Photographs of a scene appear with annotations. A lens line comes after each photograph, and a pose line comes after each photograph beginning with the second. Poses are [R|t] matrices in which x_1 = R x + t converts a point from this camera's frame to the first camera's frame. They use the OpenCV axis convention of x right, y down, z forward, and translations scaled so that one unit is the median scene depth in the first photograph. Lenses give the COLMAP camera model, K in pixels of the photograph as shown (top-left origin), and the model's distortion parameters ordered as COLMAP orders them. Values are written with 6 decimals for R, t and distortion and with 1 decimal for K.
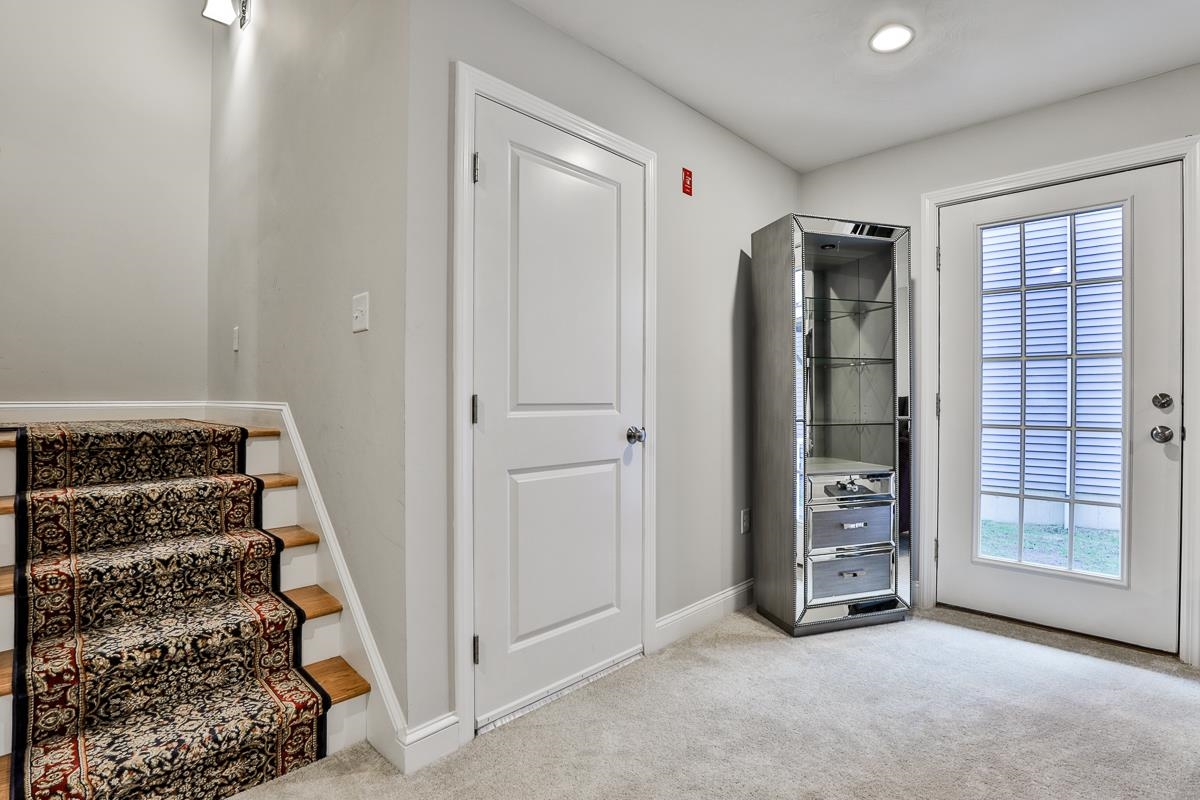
lens RADIAL K [[585.2, 0, 621.3], [0, 585.2, 401.2], [0, 0, 1]] dist [-0.015549, 0.000653]
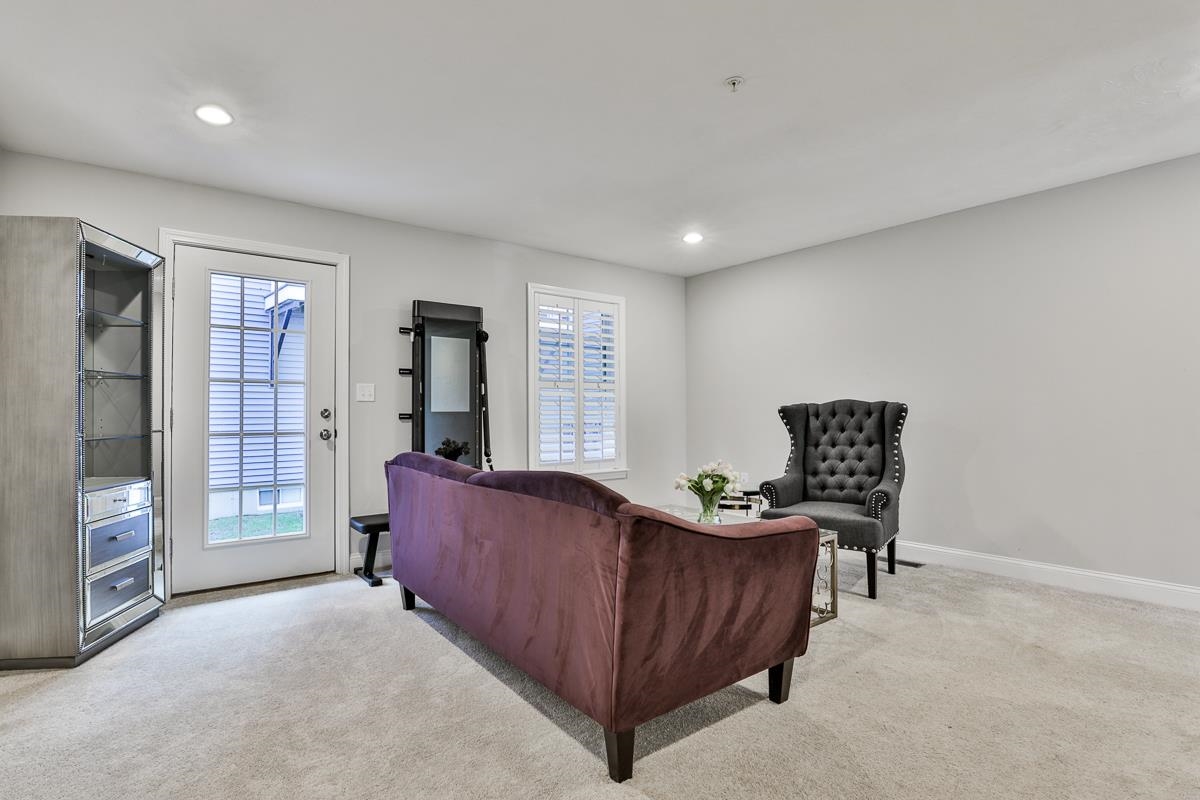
lens RADIAL K [[582.6, 0, 574.7], [0, 582.6, 401.0], [0, 0, 1]] dist [-0.017715, 0.000068]
pose [[0.176329, 0.015883, 0.984203, -0.631255], [0.005209, 0.999841, -0.017068, -0.005840], [-0.984317, 0.008137, 0.176218, 0.055799]]
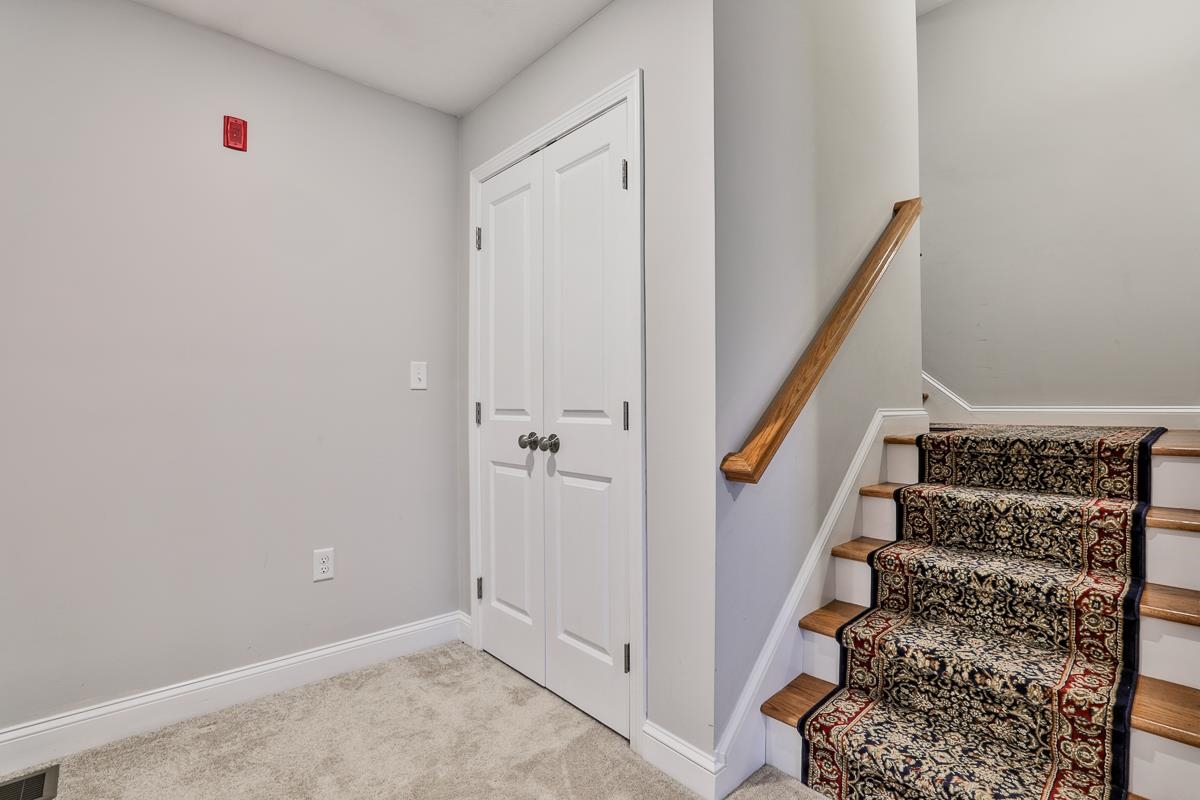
lens RADIAL K [[564.0, 0, 597.5], [0, 564.0, 402.7], [0, 0, 1]] dist [-0.015822, 0.000557]
pose [[-0.073945, -0.003391, -0.997257, 0.151973], [0.001634, 0.999992, -0.003521, -0.004528], [0.997261, -0.001889, -0.073939, 0.411356]]
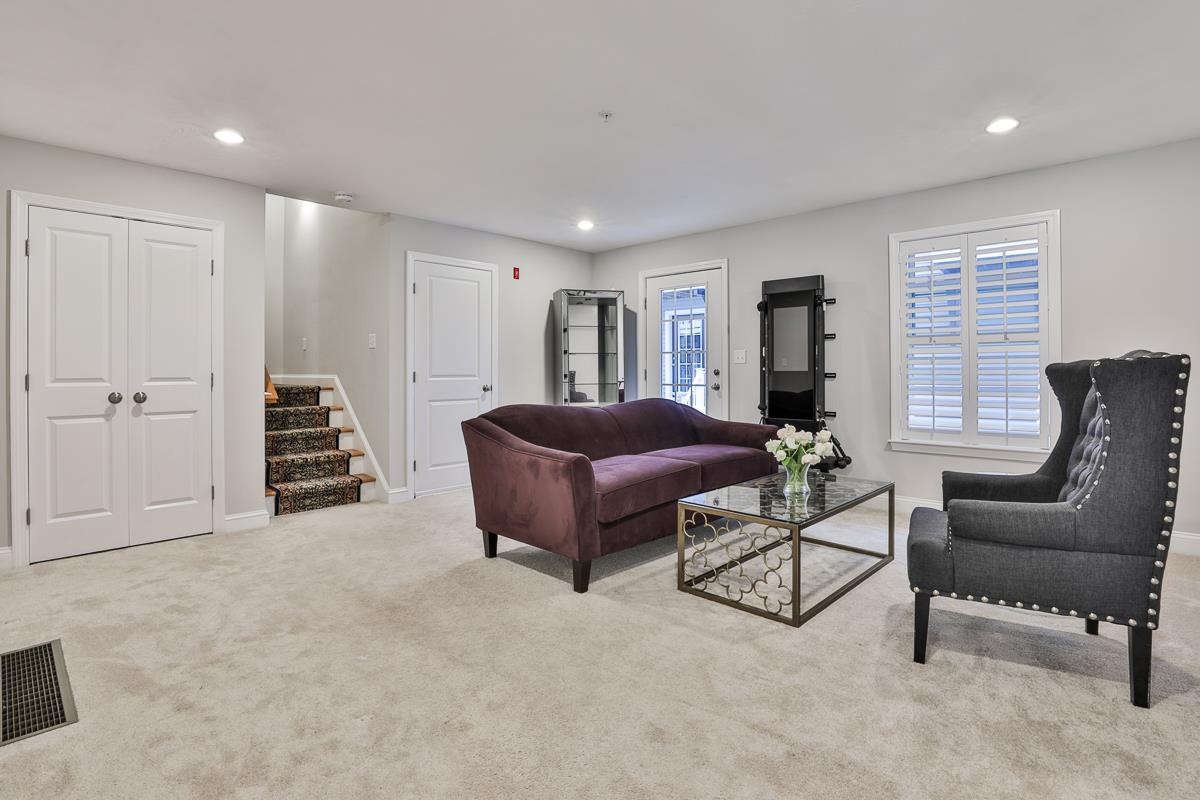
lens RADIAL K [[588.9, 0, 599.8], [0, 588.9, 367.8], [0, 0, 1]] dist [-0.002344, -0.000033]
pose [[0.999986, -0.005233, -0.000584, 0.583924], [0.005229, 0.999965, -0.006471, -0.007447], [0.000618, 0.006468, 0.999979, -1.653748]]
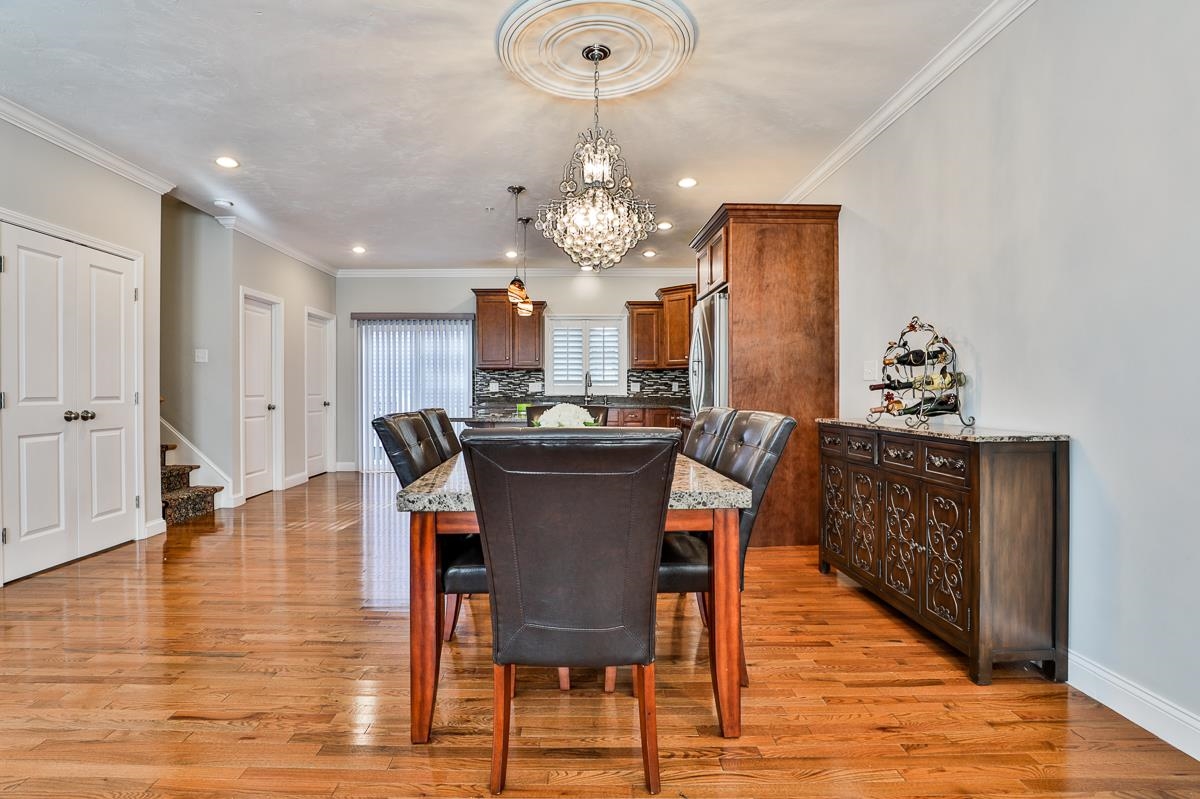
lens RADIAL K [[645.6, 0, 597.4], [0, 645.6, 394.3], [0, 0, 1]] dist [-0.000929, 0.019754]
pose [[0.698828, -0.006986, 0.715255, -1.279895], [0.005374, 0.999975, 0.004516, -0.004391], [-0.715269, 0.000688, 0.698849, -2.539530]]
